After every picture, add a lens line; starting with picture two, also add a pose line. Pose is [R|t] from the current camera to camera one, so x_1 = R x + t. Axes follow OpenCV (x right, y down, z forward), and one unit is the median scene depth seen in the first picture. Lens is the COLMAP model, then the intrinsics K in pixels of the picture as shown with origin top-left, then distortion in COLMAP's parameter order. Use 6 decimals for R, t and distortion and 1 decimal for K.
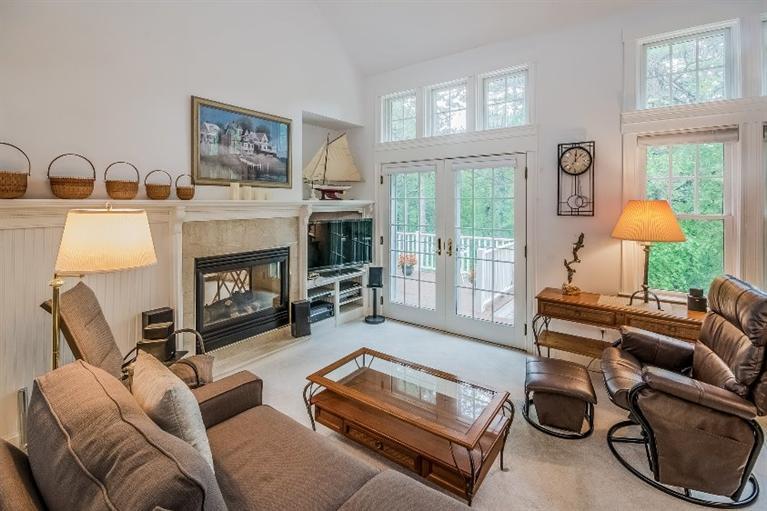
lens RADIAL K [[350.8, 0, 399.5], [0, 350.8, 210.3], [0, 0, 1]] dist [0.005285, -0.004091]
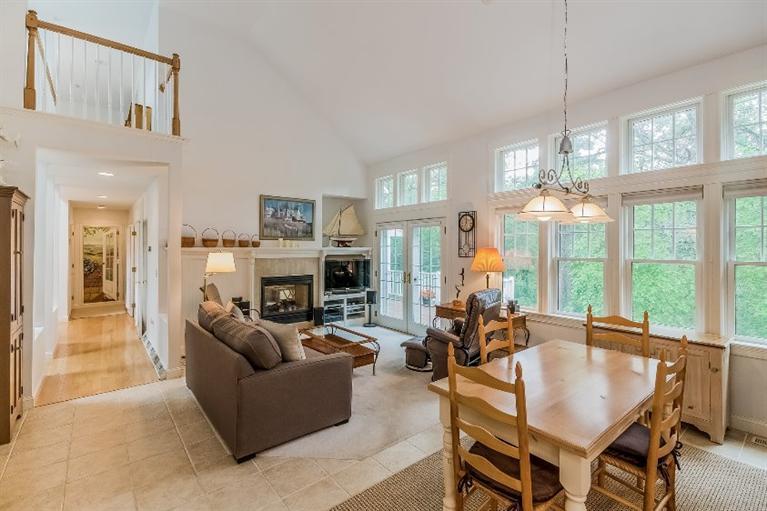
lens RADIAL K [[350.8, 0, 381.5], [0, 350.8, 249.7], [0, 0, 1]] dist [0.005285, -0.004091]
pose [[0.957172, 0.001503, -0.289516, 0.501999], [-0.006820, 0.999826, -0.017357, 0.009827], [0.289440, 0.018588, 0.957016, -0.542853]]
